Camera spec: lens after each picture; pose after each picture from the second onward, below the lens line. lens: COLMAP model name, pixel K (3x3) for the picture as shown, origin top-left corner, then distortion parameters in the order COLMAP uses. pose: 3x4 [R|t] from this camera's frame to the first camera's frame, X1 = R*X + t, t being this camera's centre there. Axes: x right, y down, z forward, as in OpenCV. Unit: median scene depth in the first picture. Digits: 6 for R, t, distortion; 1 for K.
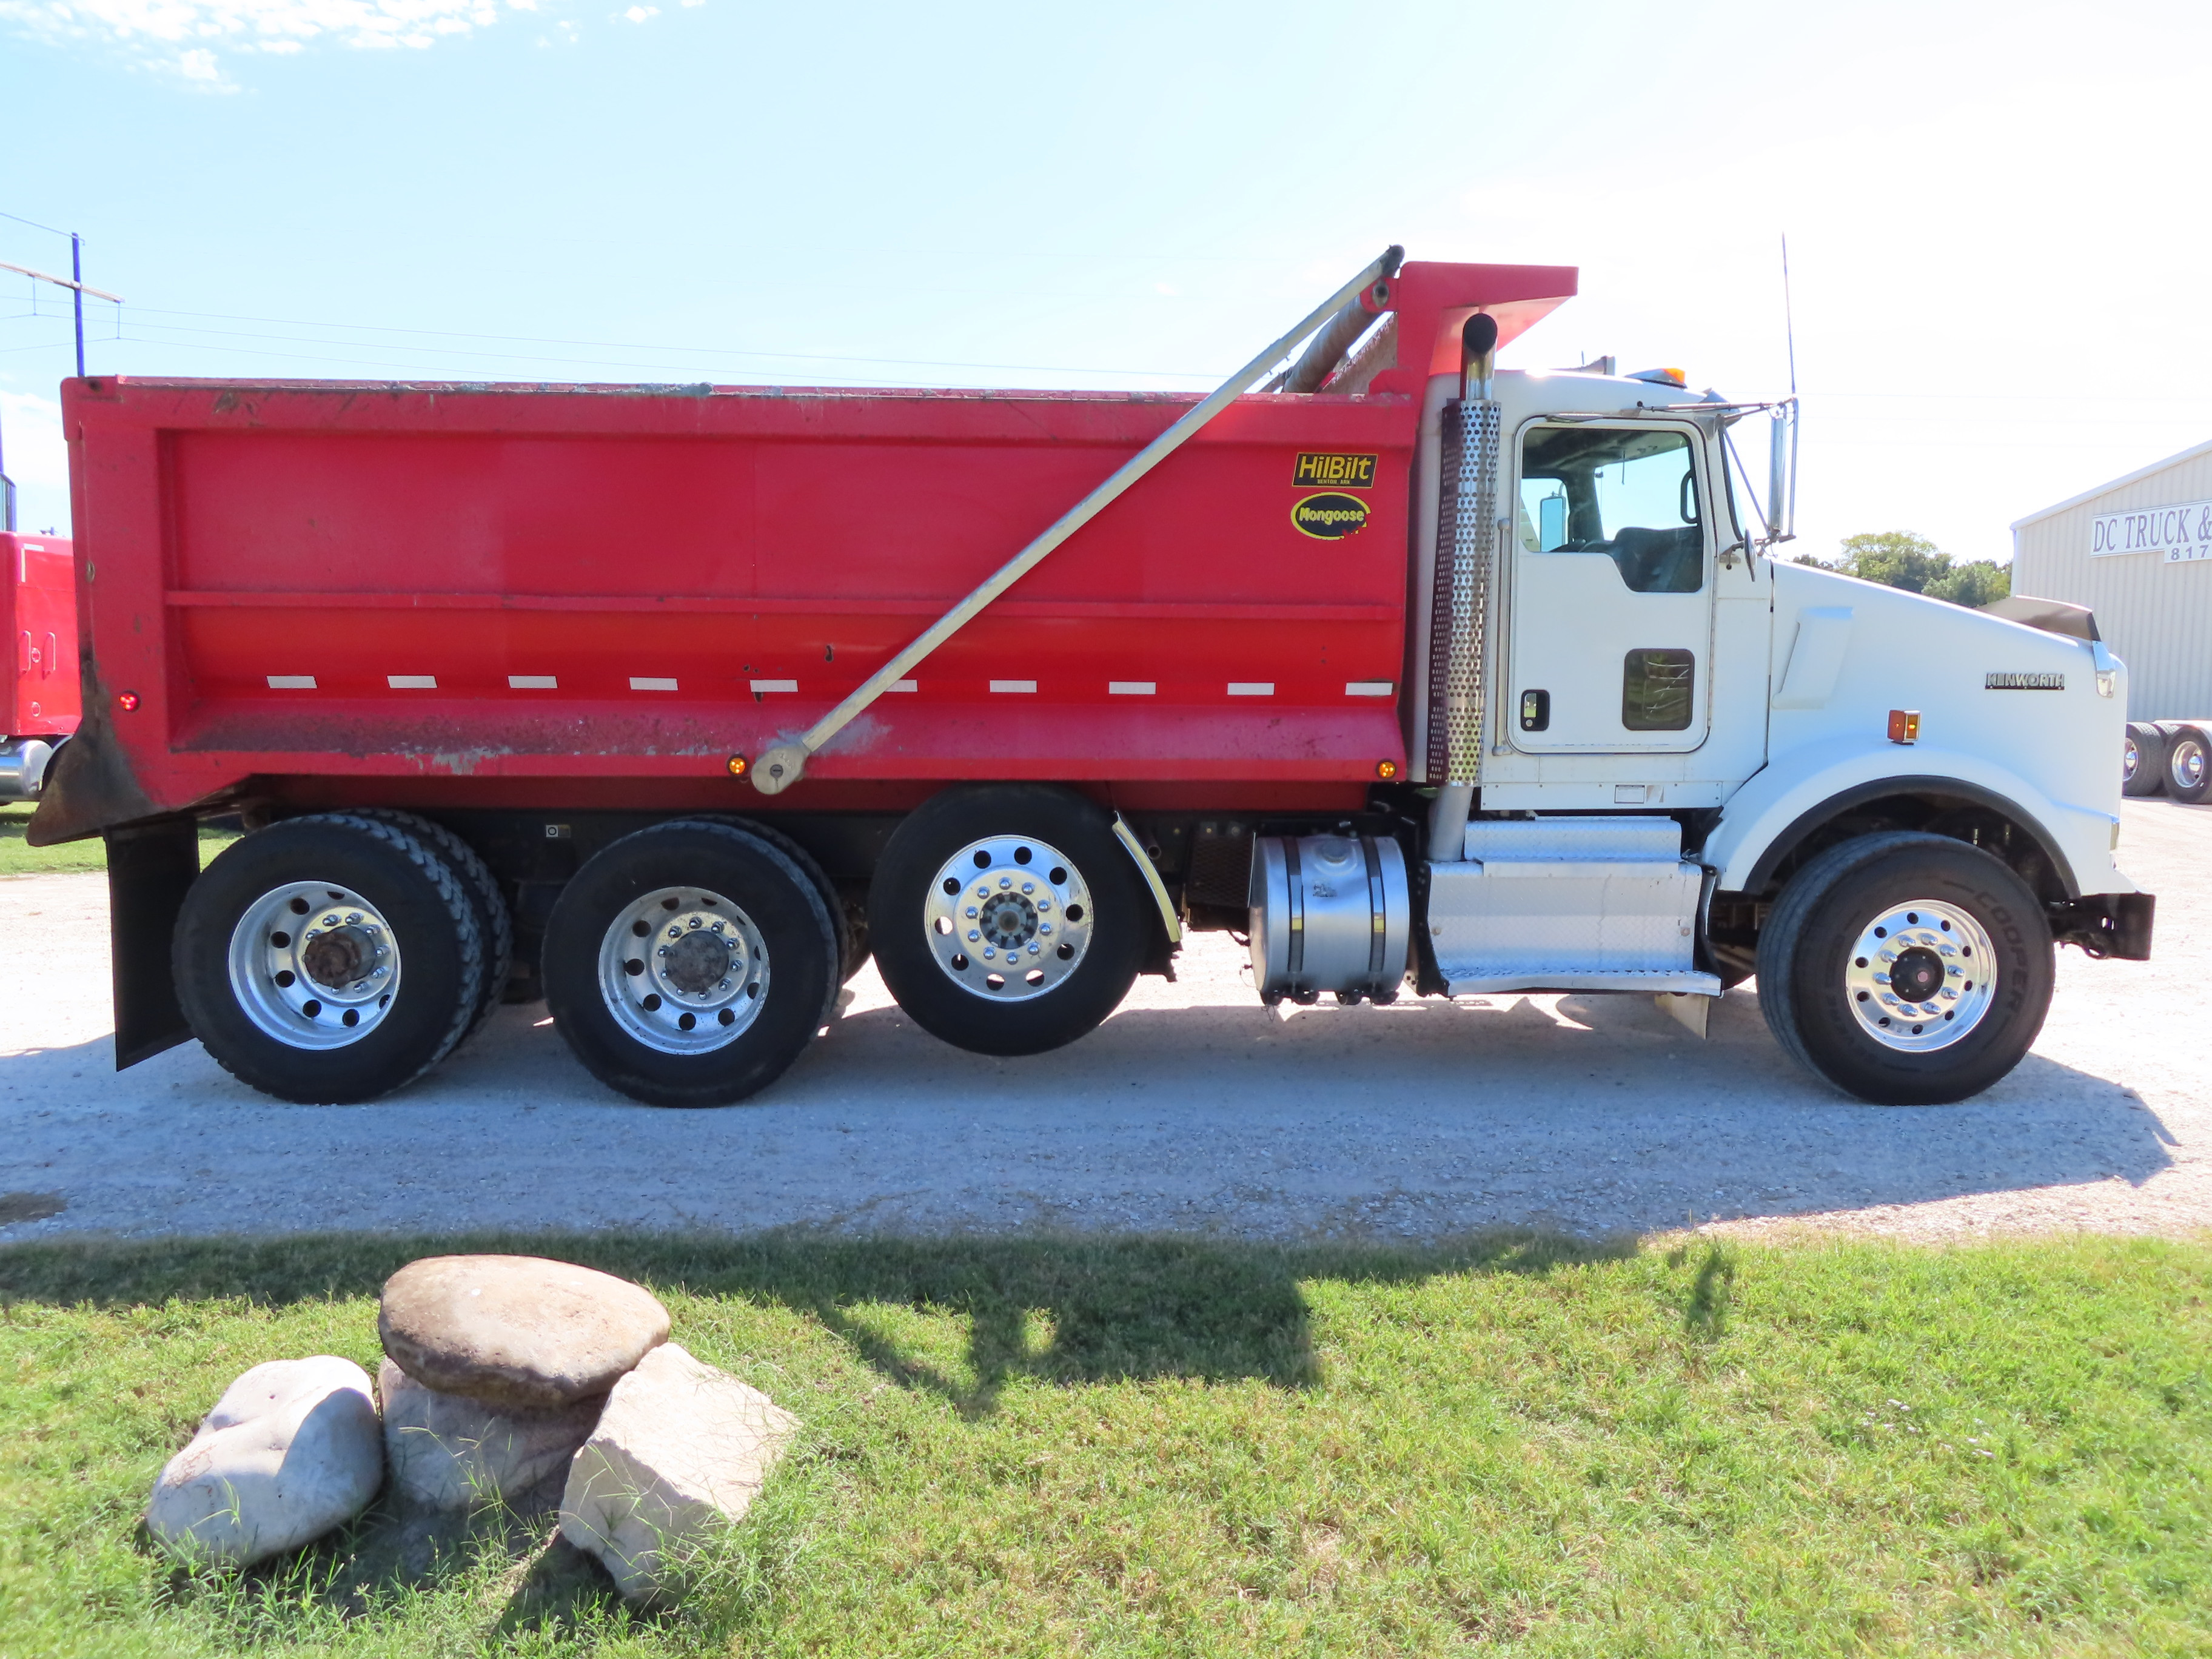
lens RADIAL K [[1543.7, 0, 1106.0], [0, 1543.7, 829.5], [0, 0, 1]] dist [-0.000679, -0.002977]
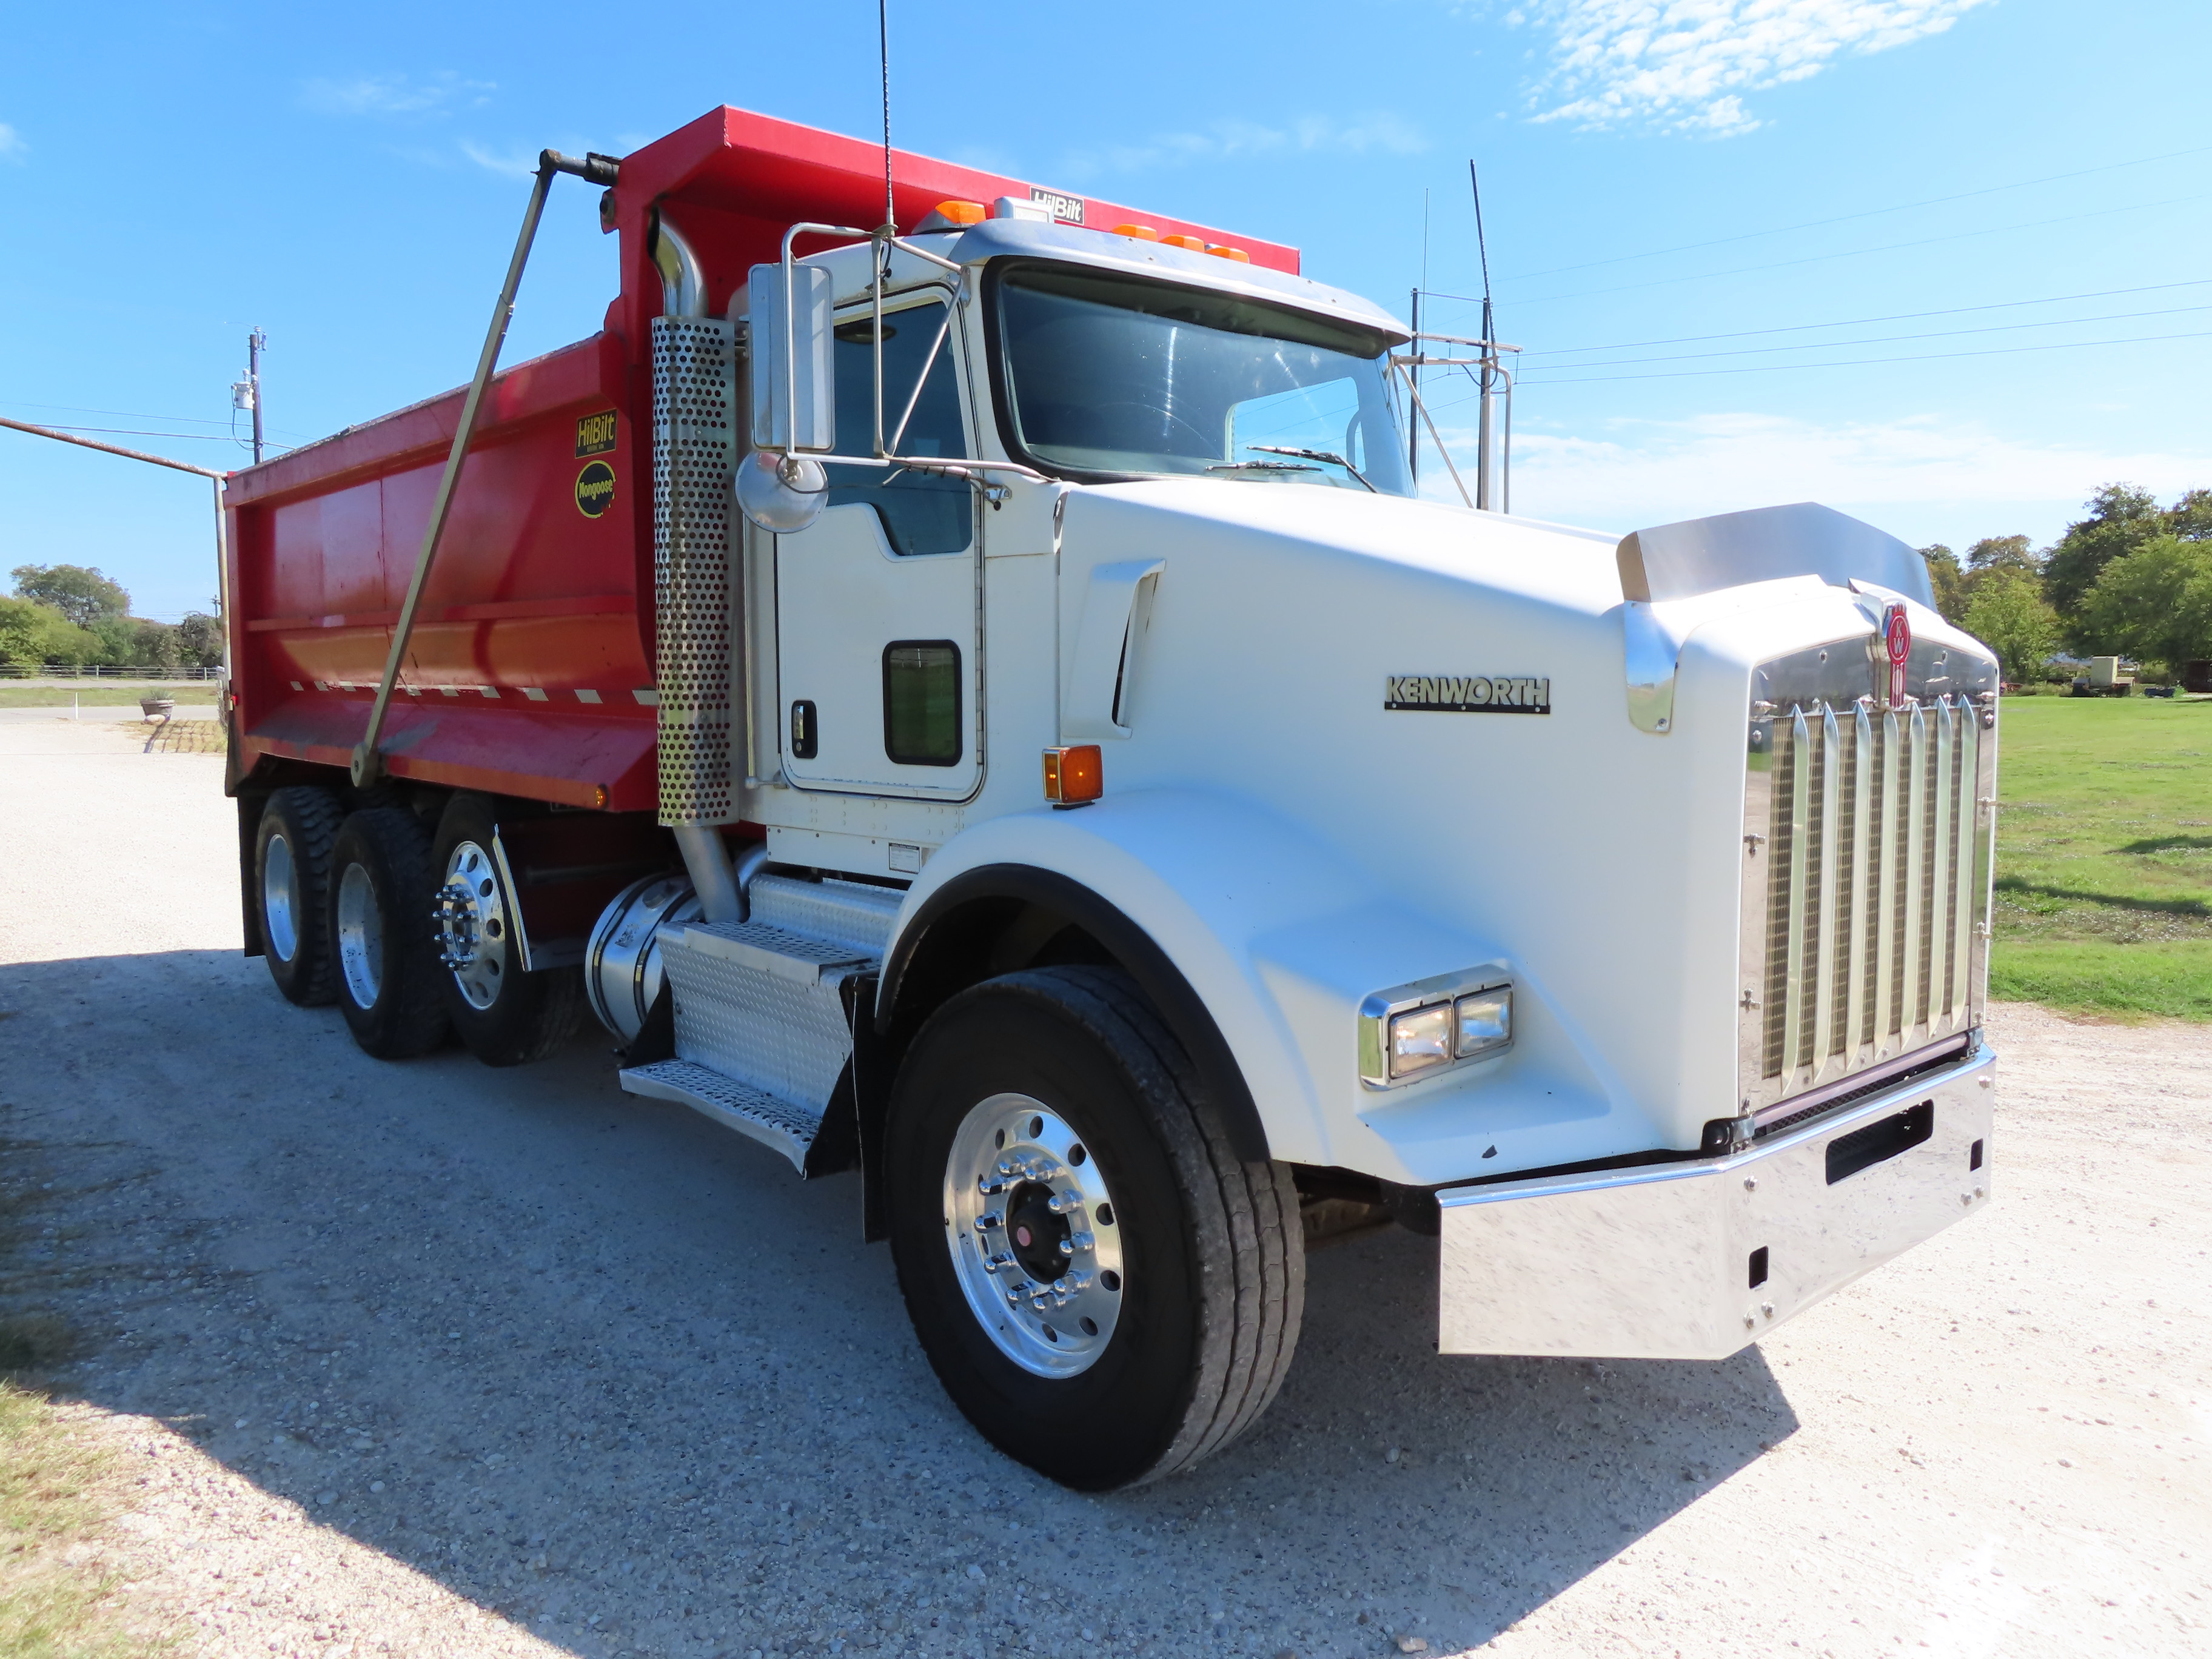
lens RADIAL K [[1543.7, 0, 1106.0], [0, 1543.7, 829.5], [0, 0, 1]] dist [-0.000679, -0.002977]
pose [[0.643187, 0.074045, -0.762120, 0.972834], [-0.075742, 0.996584, 0.032902, -0.068663], [0.761954, 0.036562, 0.646599, 0.680001]]
